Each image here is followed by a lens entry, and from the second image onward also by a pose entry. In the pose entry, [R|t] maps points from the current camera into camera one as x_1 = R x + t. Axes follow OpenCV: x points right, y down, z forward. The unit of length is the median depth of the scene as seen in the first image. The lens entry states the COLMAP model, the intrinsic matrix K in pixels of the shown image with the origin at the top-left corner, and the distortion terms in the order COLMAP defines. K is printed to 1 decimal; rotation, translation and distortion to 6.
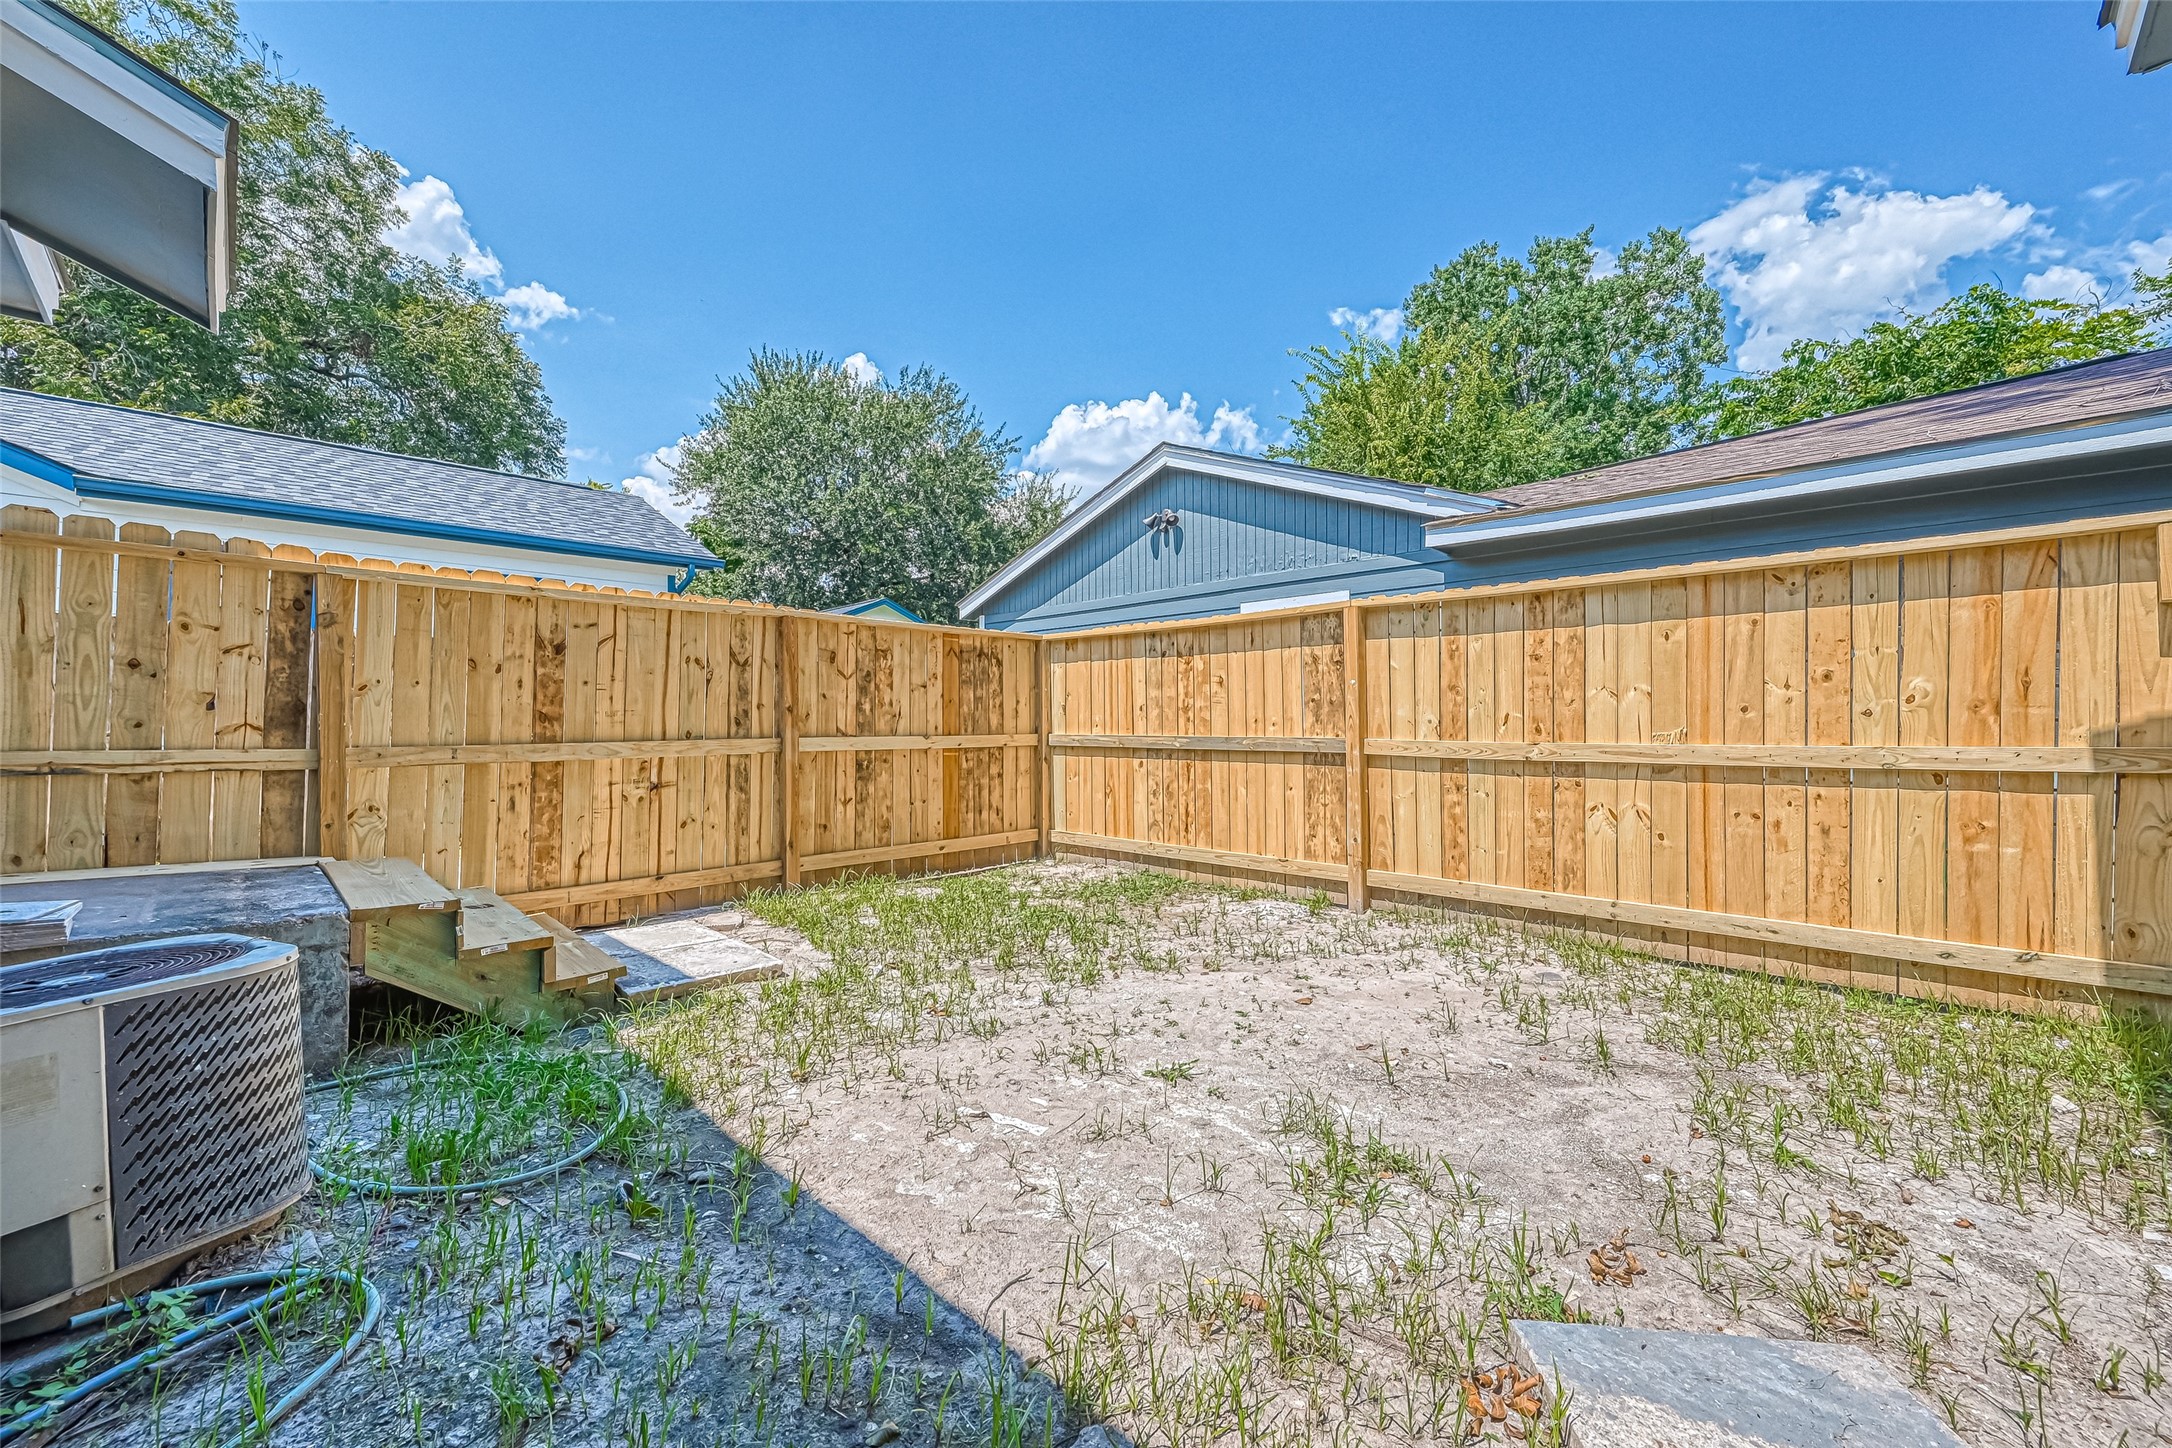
lens RADIAL K [[864.4, 0, 1100.6], [0, 864.4, 730.2], [0, 0, 1]] dist [0.000618, -0.000302]
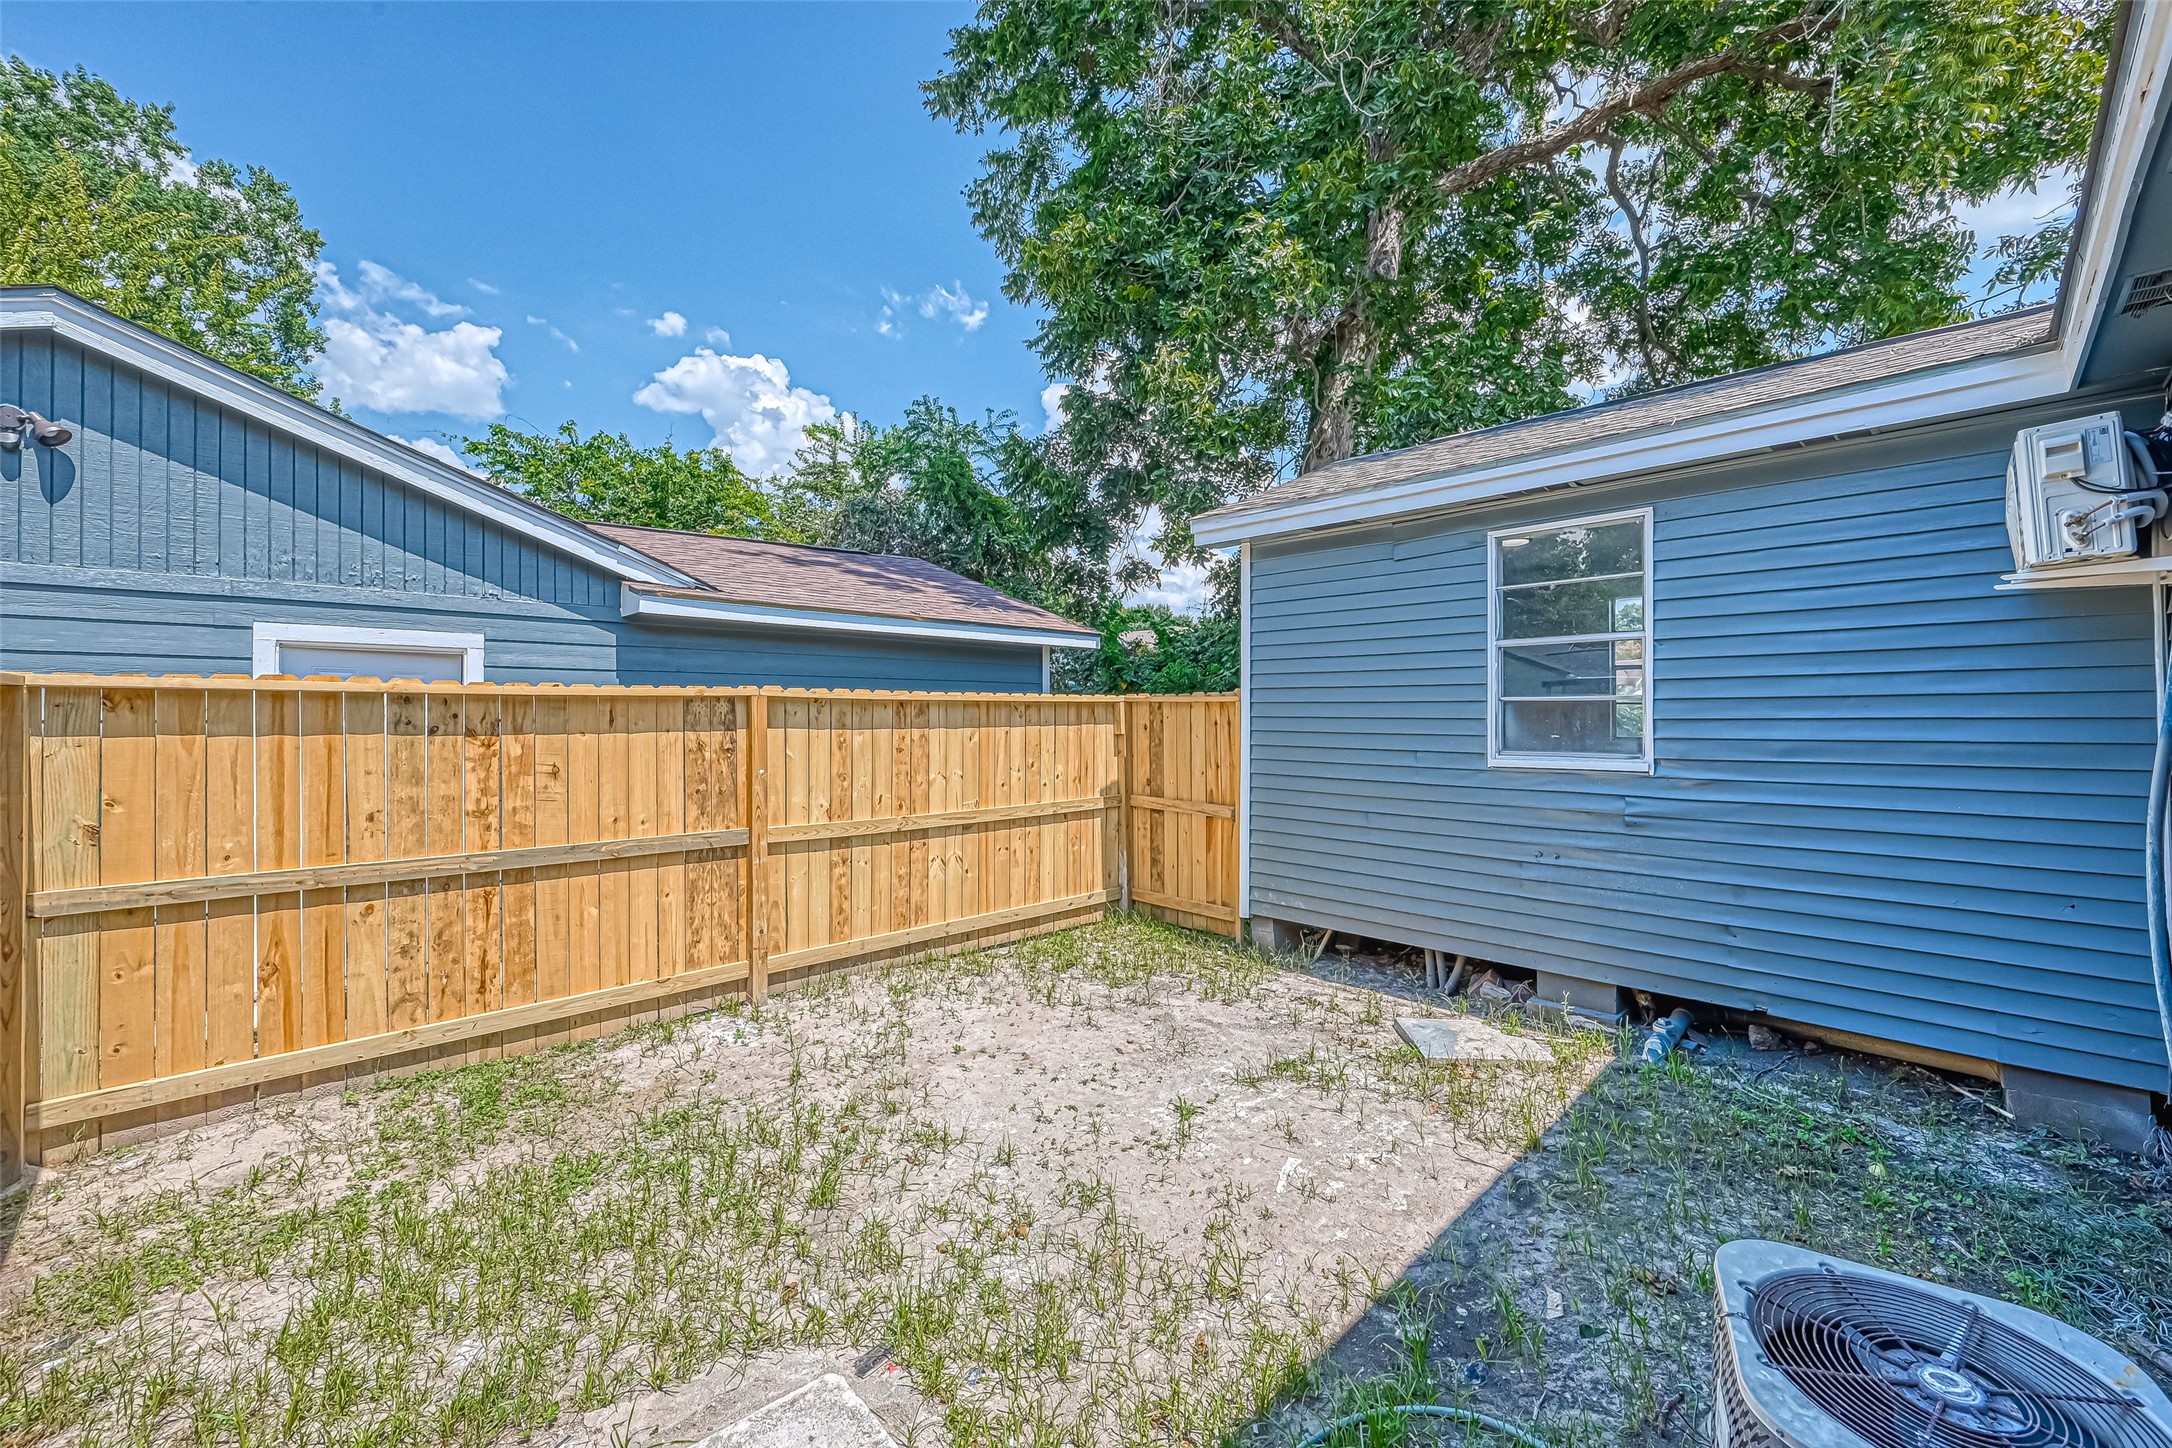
lens RADIAL K [[864.4, 0, 1086.2], [0, 864.4, 713.2], [0, 0, 1]] dist [0.000618, -0.000302]
pose [[0.030479, 0.003043, 0.999531, -0.697562], [0.006486, 0.999974, -0.003242, -0.119708], [-0.999514, 0.006582, 0.030459, 0.610609]]
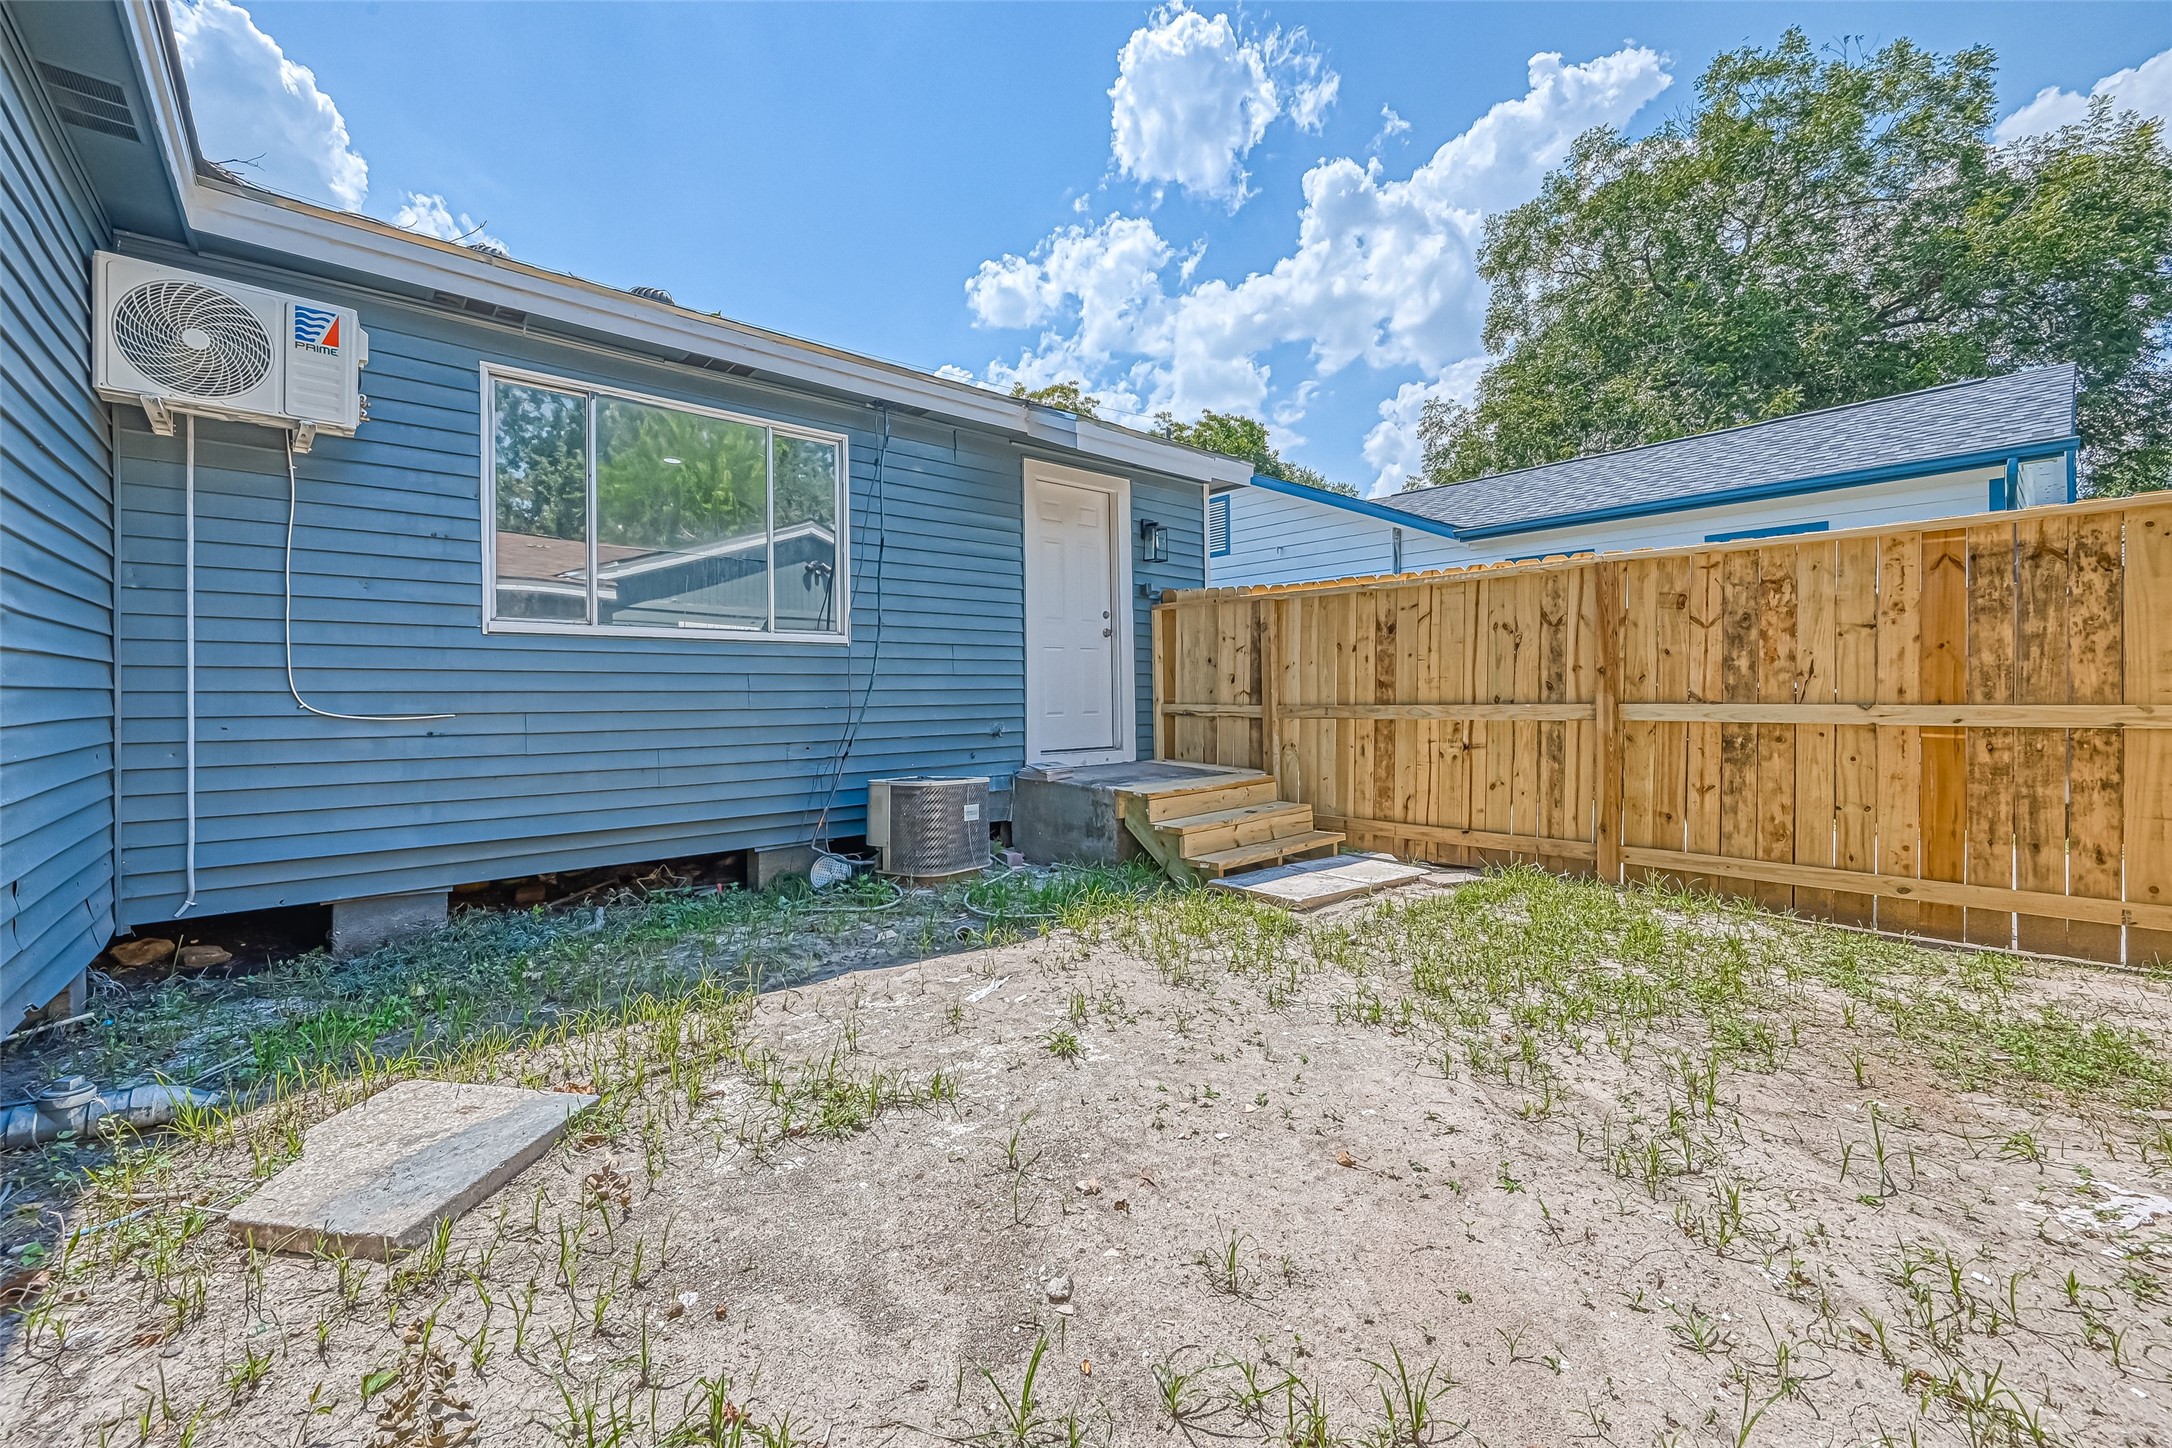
lens RADIAL K [[864.4, 0, 1088.8], [0, 864.4, 690.5], [0, 0, 1]] dist [0.000618, -0.000302]
pose [[-0.080945, -0.000384, -0.996718, 0.590565], [0.002457, 0.999997, -0.000585, -0.005770], [0.996716, -0.002496, -0.080944, 0.611182]]
